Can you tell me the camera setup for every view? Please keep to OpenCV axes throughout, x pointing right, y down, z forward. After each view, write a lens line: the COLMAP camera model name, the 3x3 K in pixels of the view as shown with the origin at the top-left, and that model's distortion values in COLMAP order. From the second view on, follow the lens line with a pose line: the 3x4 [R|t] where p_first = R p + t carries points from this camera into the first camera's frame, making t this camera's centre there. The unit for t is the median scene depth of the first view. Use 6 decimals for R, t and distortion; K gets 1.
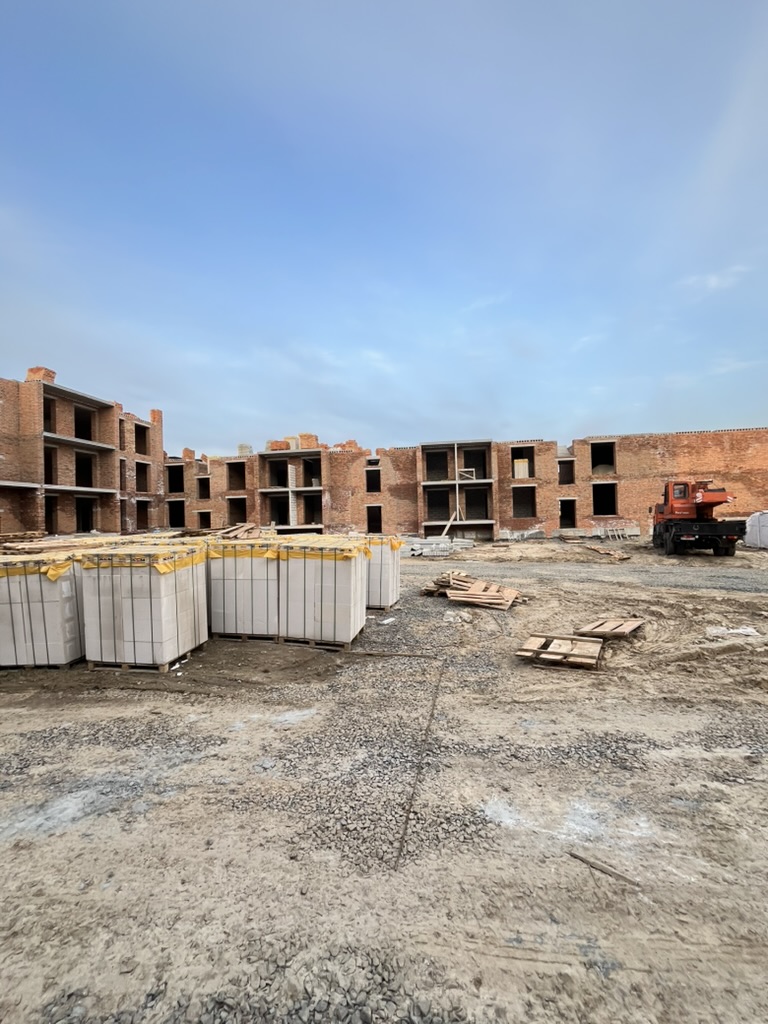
lens RADIAL K [[413.7, 0, 385.6], [0, 413.7, 514.6], [0, 0, 1]] dist [-0.001867, -0.000523]
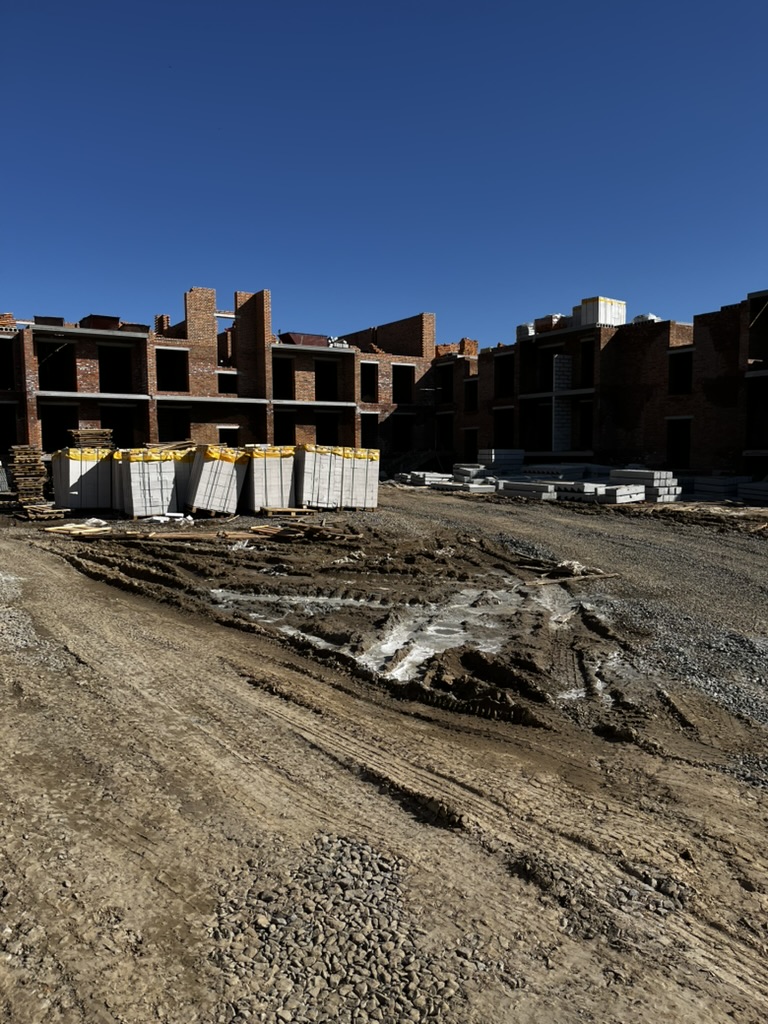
lens RADIAL K [[775.6, 0, 384.0], [0, 775.6, 519.4], [0, 0, 1]] dist [0.060246, -0.089763]
pose [[0.651603, 0.090660, -0.753123, 0.530980], [-0.008411, 0.993635, 0.112335, -0.001891], [0.758514, -0.066863, 0.648218, 0.008438]]
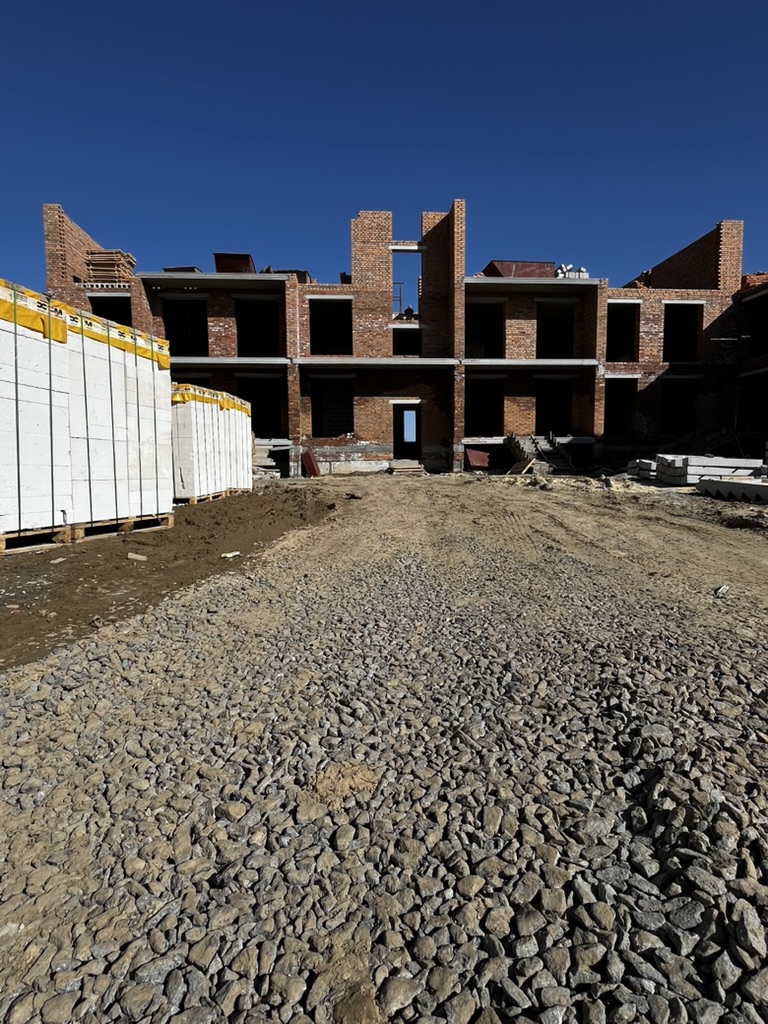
lens RADIAL K [[586.6, 0, 388.2], [0, 586.6, 512.9], [0, 0, 1]] dist [-0.000390, -0.003656]
pose [[0.227318, 0.115221, -0.966980, 0.065706], [0.007780, 0.992729, 0.120118, 0.043322], [0.973790, -0.034828, 0.224768, 0.486377]]
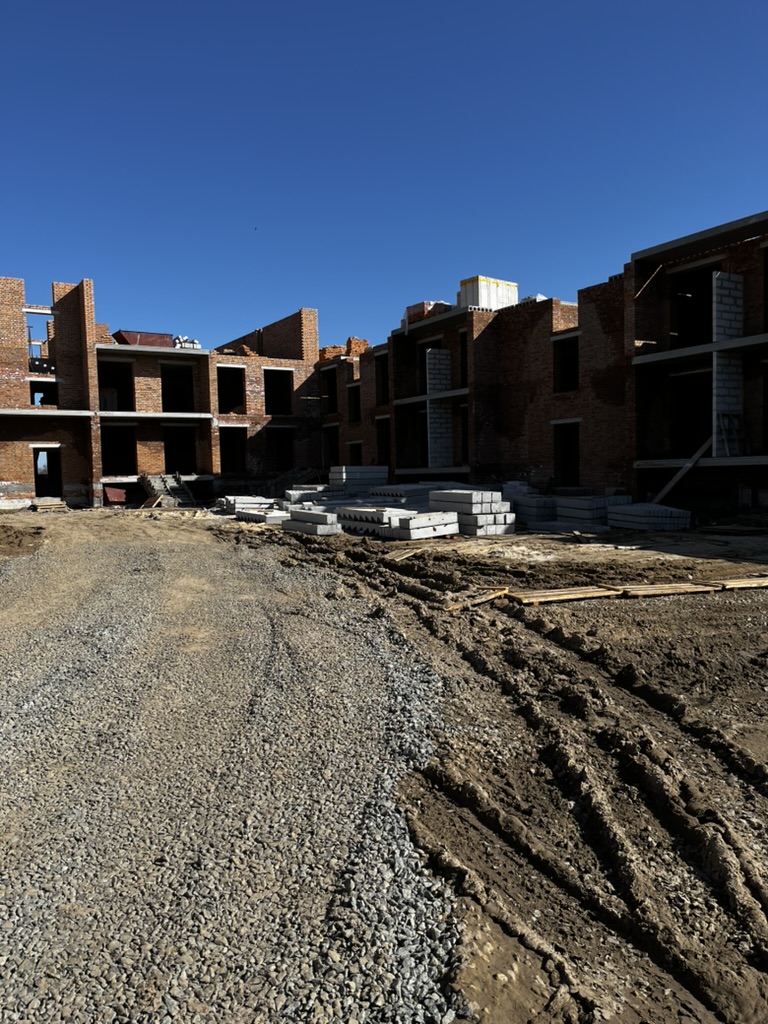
lens RADIAL K [[775.6, 0, 378.7], [0, 775.6, 519.2], [0, 0, 1]] dist [0.060246, -0.089763]
pose [[0.645067, 0.058071, -0.761916, 0.488487], [0.010815, 0.996314, 0.085092, 0.007786], [0.764050, -0.063130, 0.642061, 0.323913]]
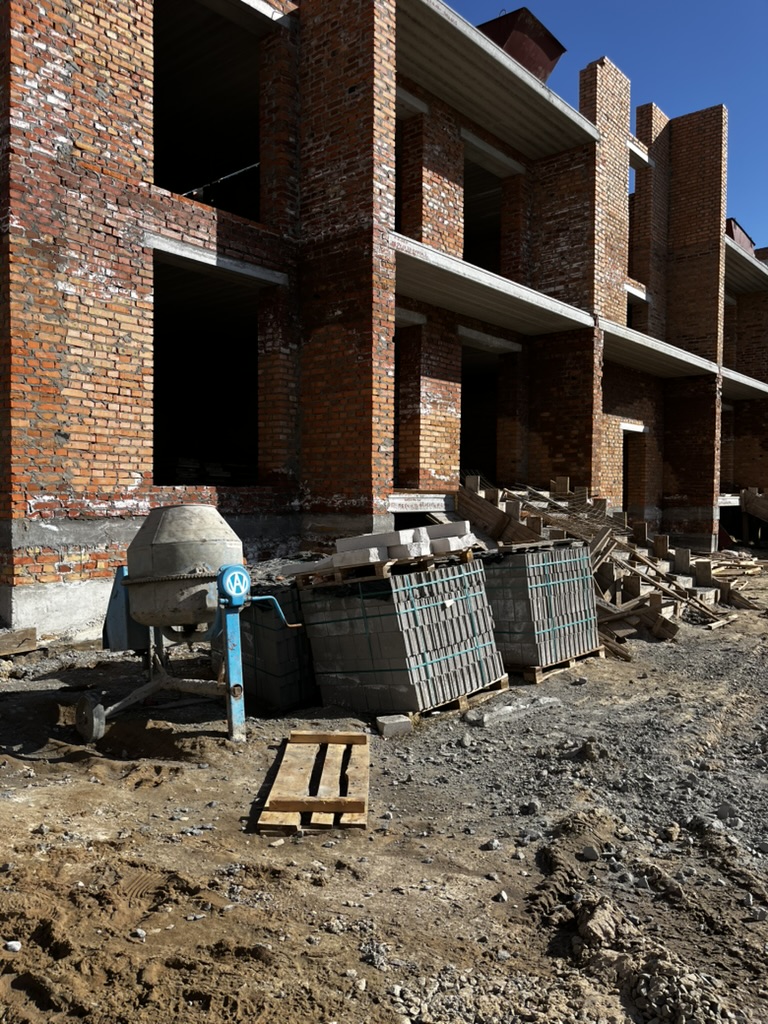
lens RADIAL K [[775.6, 0, 382.5], [0, 775.6, 509.8], [0, 0, 1]] dist [0.060246, -0.089763]
pose [[0.849602, 0.040375, -0.525877, -0.519016], [-0.024285, 0.999003, 0.037465, 0.033741], [0.526865, -0.019060, 0.849735, 0.131044]]
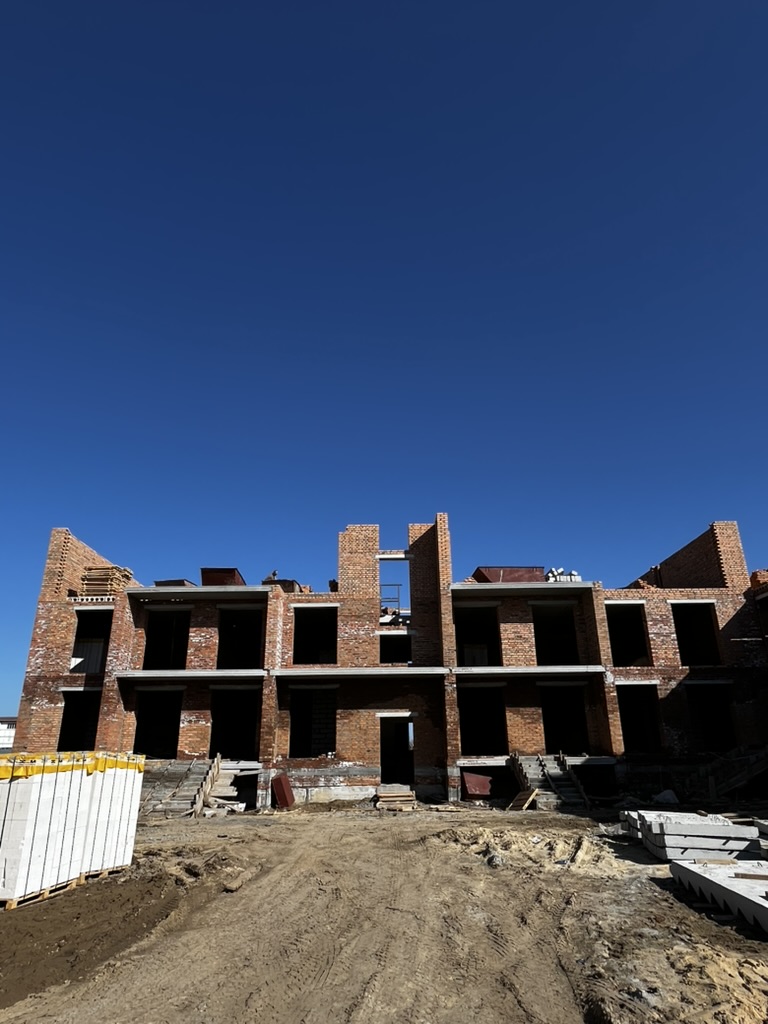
lens RADIAL K [[627.4, 0, 385.7], [0, 627.4, 515.2], [0, 0, 1]] dist [0.001956, -0.006363]
pose [[0.154300, -0.325567, -0.932844, 0.074643], [0.013287, 0.944749, -0.327524, 0.012403], [0.987935, 0.038142, 0.150100, 0.553398]]
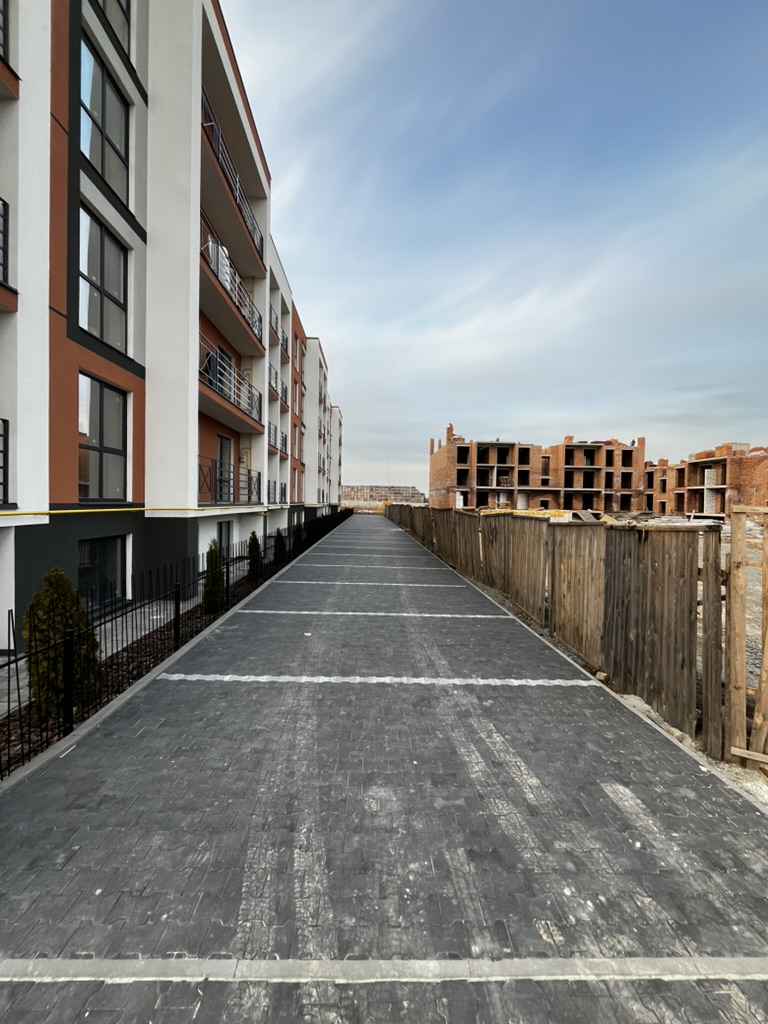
lens RADIAL K [[413.7, 0, 381.3], [0, 413.7, 507.6], [0, 0, 1]] dist [-0.001867, -0.000523]
pose [[0.182022, 0.044035, -0.982308, 0.952663], [-0.018311, 0.998975, 0.041389, -0.030527], [0.983124, 0.010453, 0.182641, -0.327182]]
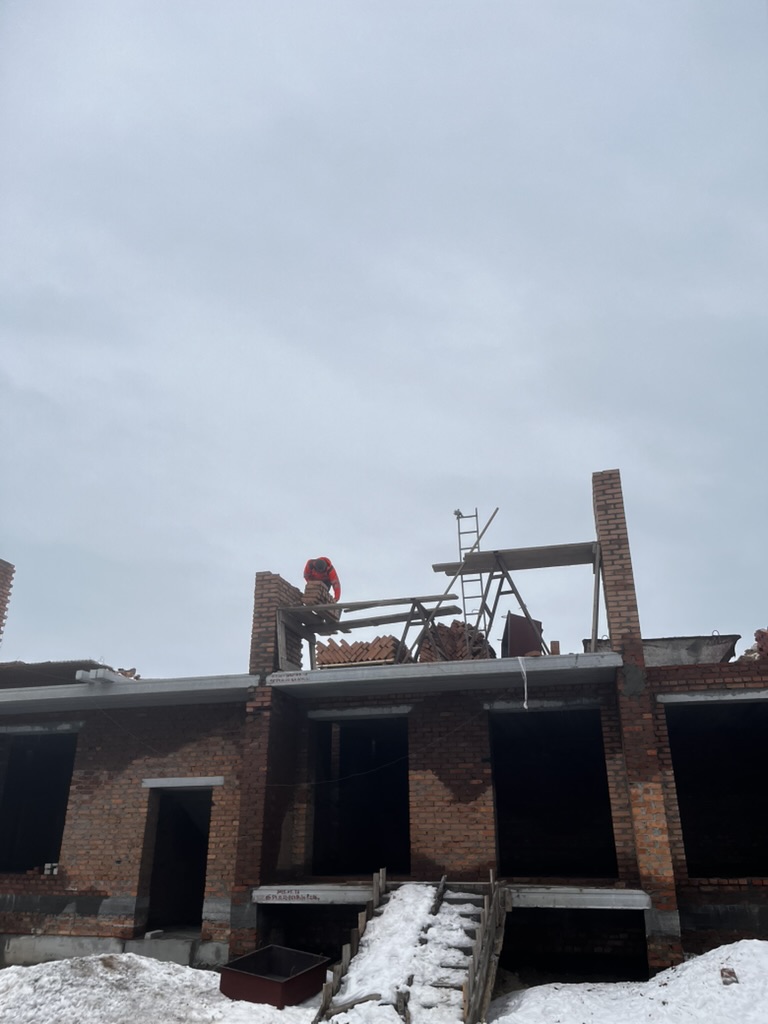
lens RADIAL K [[775.6, 0, 385.6], [0, 775.6, 506.6], [0, 0, 1]] dist [0.060246, -0.089763]
pose [[-0.079904, -0.366133, -0.927126, -0.225716], [0.013036, 0.929636, -0.368248, 0.011530], [0.996717, -0.041511, -0.069509, 0.822288]]
